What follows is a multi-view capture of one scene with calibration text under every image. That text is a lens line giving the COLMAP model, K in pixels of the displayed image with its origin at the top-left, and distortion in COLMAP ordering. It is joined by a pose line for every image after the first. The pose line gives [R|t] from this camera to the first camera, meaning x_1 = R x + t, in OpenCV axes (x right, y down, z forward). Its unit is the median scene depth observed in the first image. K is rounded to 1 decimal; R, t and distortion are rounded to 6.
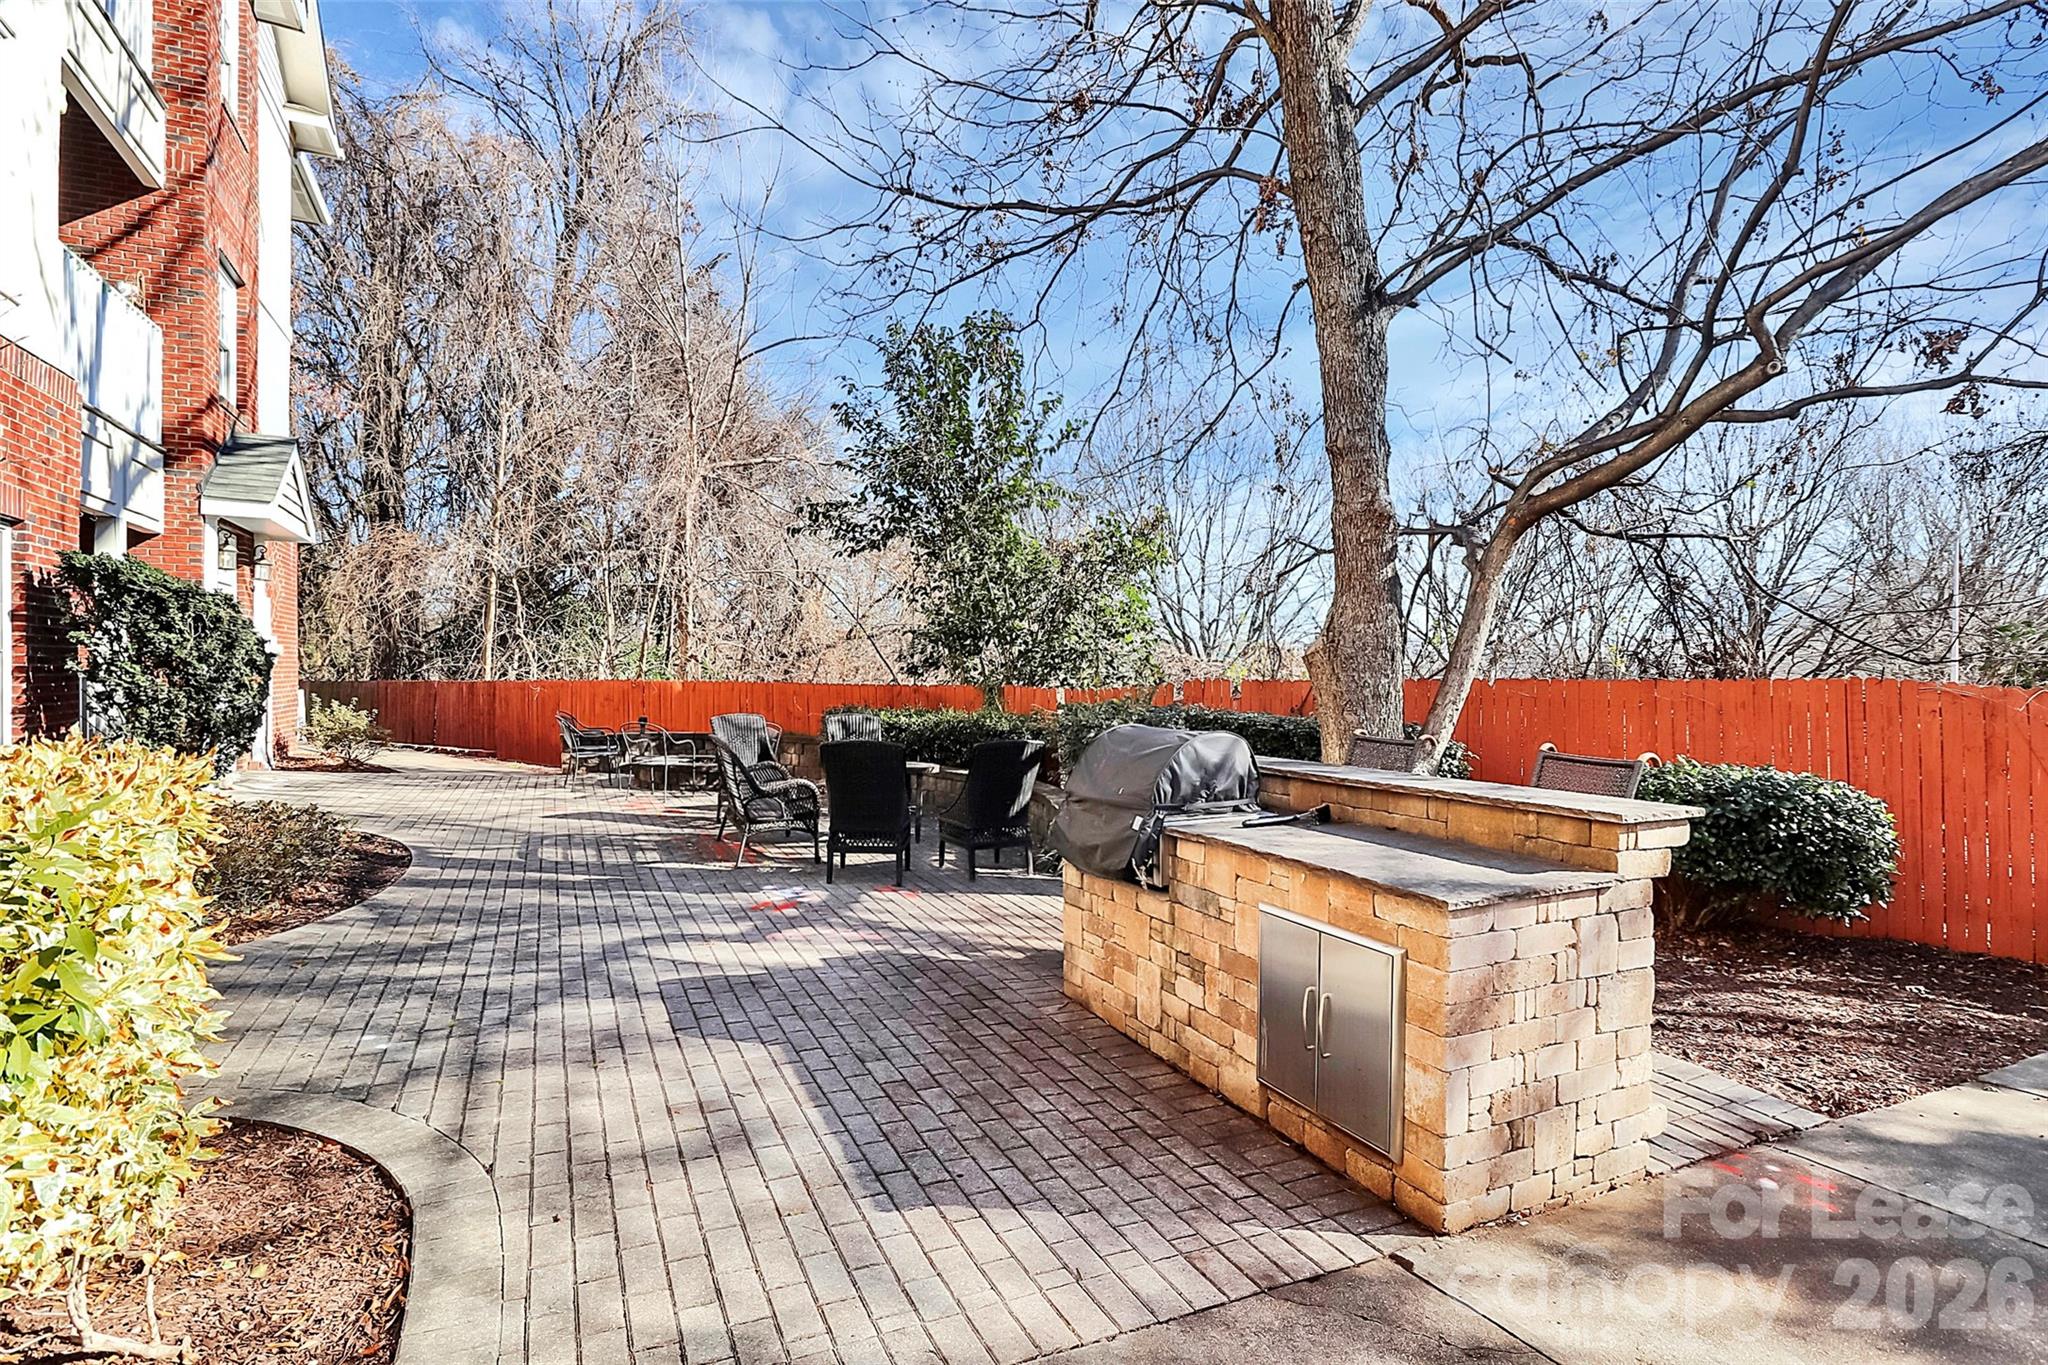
lens RADIAL K [[971.0, 0, 1024.0], [0, 971.0, 682.5], [0, 0, 1]] dist [0.013581, -0.016445]
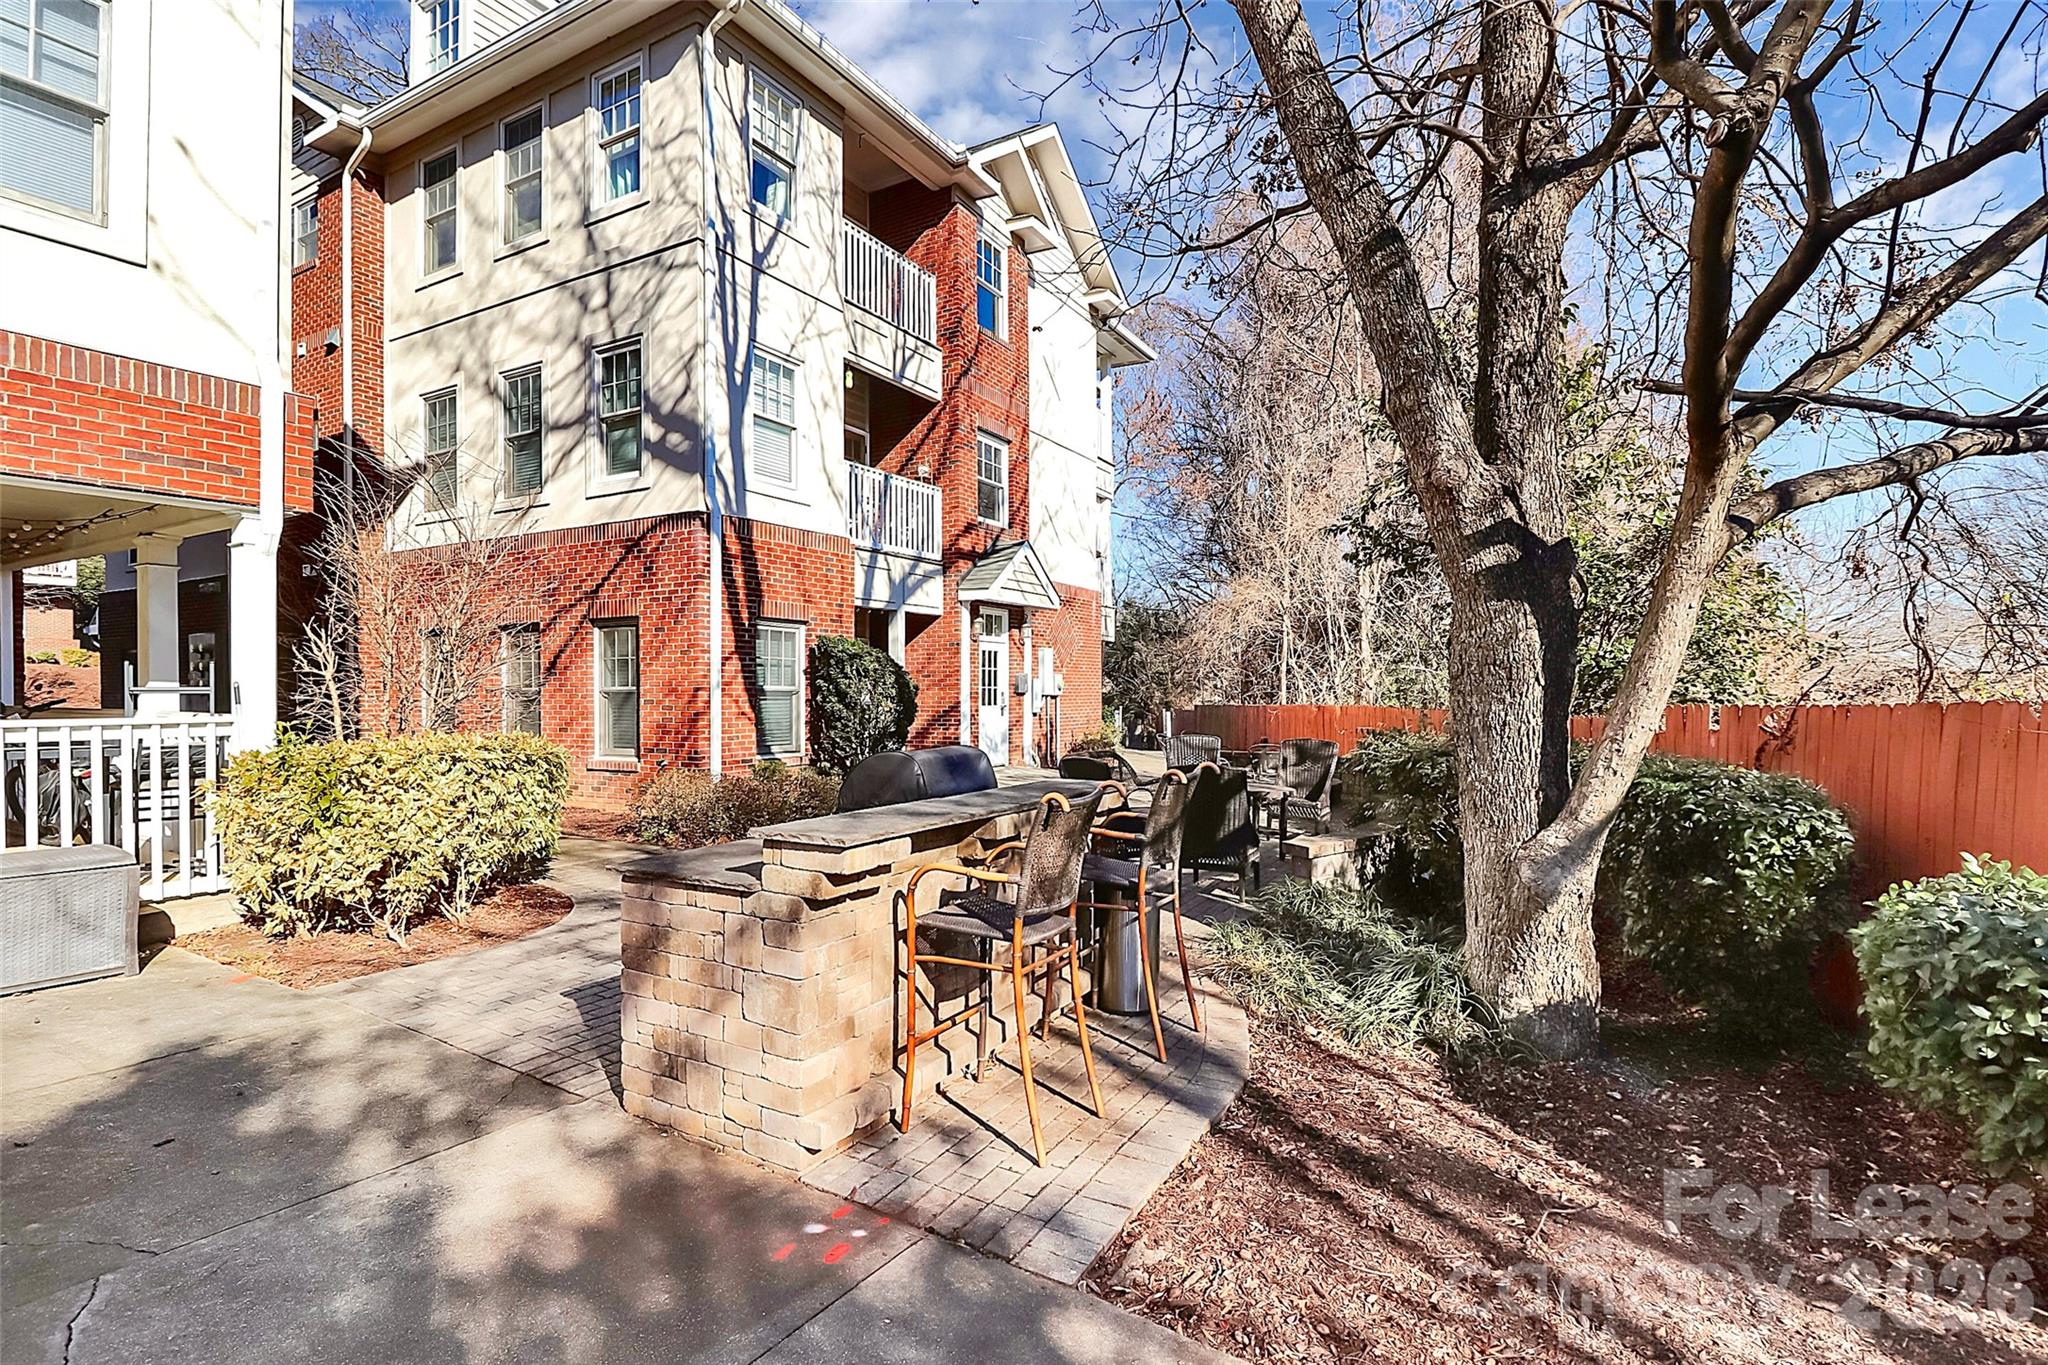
lens RADIAL K [[988.9, 0, 1011.9], [0, 988.9, 697.9], [0, 0, 1]] dist [-0.004416, -0.000738]
pose [[0.544110, -0.006771, -0.838986, 0.701181], [-0.001220, 0.999960, -0.008862, -0.001610], [0.839013, 0.005846, 0.544080, 0.256487]]
